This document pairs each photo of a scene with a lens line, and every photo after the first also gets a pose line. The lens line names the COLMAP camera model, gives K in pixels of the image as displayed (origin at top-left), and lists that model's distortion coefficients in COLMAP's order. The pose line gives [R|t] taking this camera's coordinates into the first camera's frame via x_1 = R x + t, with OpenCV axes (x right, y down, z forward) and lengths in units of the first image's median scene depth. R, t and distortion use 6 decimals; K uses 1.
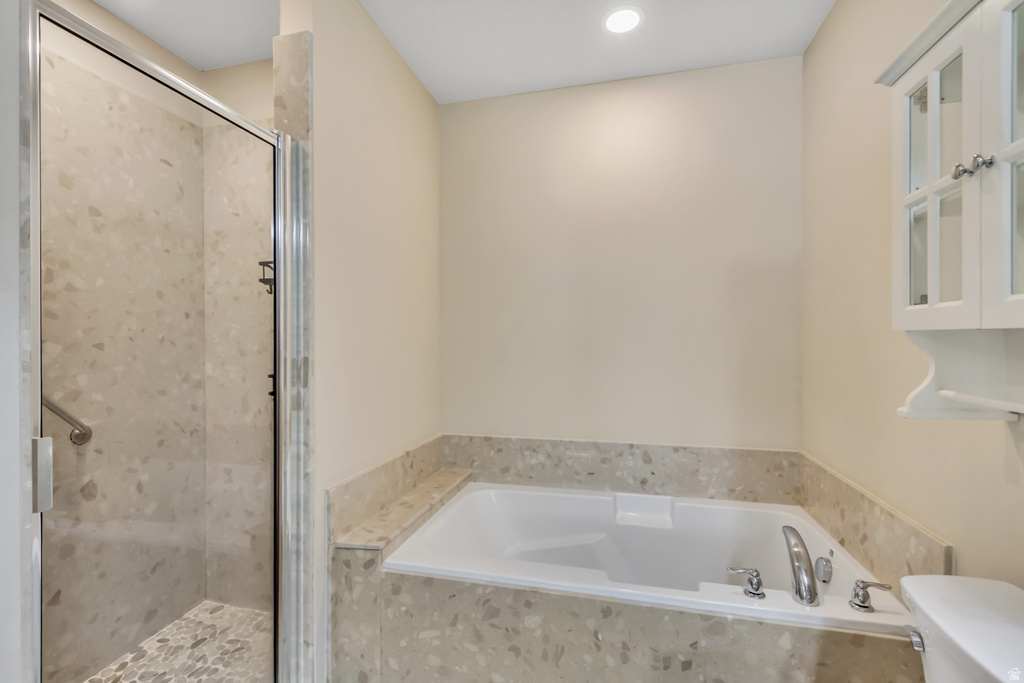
lens RADIAL K [[466.4, 0, 508.0], [0, 466.4, 342.4], [0, 0, 1]] dist [0.005096, -0.001496]
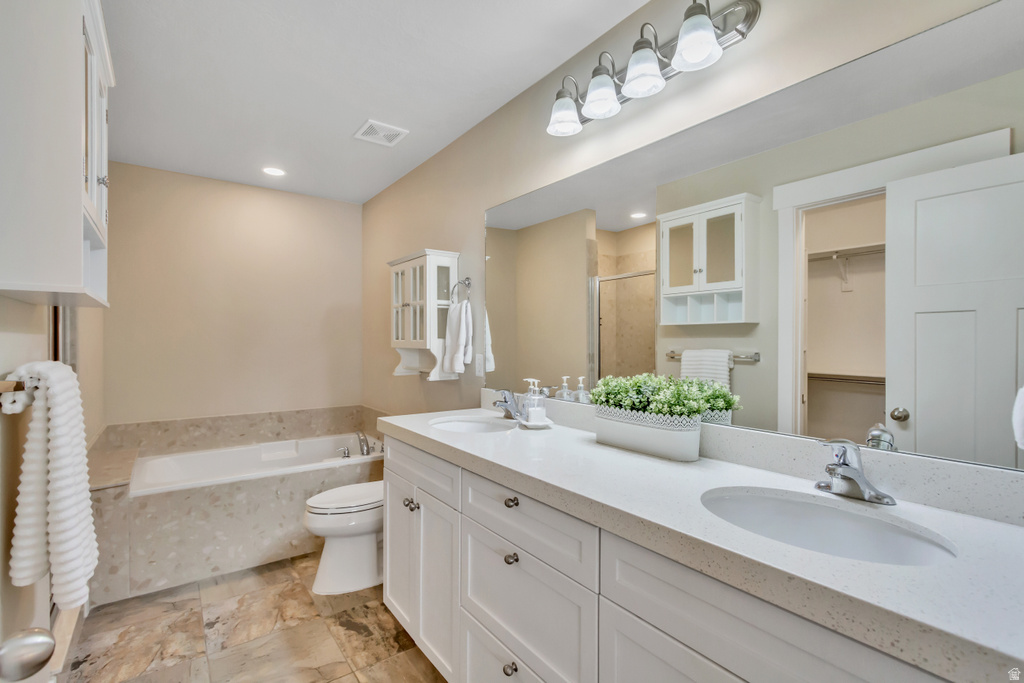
lens RADIAL K [[466.4, 0, 510.1], [0, 466.4, 342.9], [0, 0, 1]] dist [0.005096, -0.001496]
pose [[0.637841, 0.000459, 0.770168, -0.524911], [0.001408, 0.999997, -0.001762, -0.023637], [-0.770167, 0.002208, 0.637838, -0.787456]]
